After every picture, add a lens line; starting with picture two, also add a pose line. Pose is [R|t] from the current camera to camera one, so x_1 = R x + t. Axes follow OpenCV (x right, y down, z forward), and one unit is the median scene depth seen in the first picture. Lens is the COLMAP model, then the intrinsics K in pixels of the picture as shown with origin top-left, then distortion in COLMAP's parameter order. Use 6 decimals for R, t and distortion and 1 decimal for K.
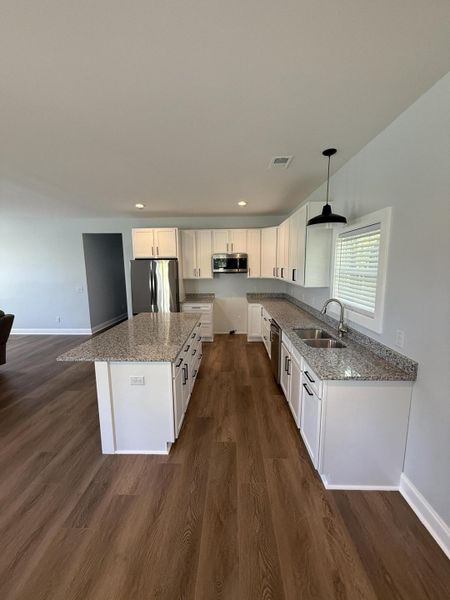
lens RADIAL K [[239.7, 0, 225.0], [0, 239.7, 300.0], [0, 0, 1]] dist [0.003877, 0.000258]
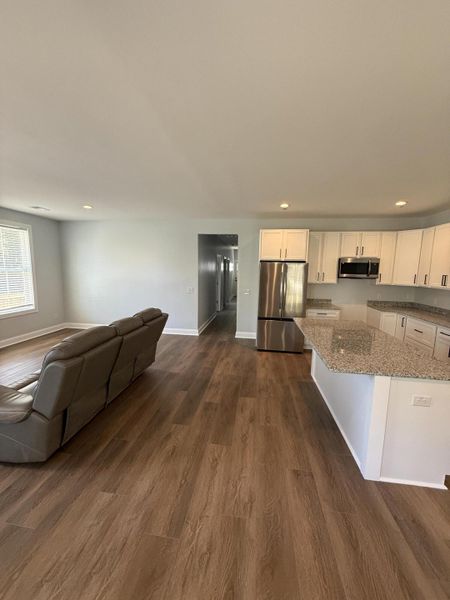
lens RADIAL K [[239.7, 0, 225.0], [0, 239.7, 300.0], [0, 0, 1]] dist [0.003877, 0.000258]
pose [[0.994675, 0.040645, -0.094704, -0.412111], [-0.041734, 0.999083, -0.009539, 0.002085], [0.094229, 0.013441, 0.995460, 0.022807]]
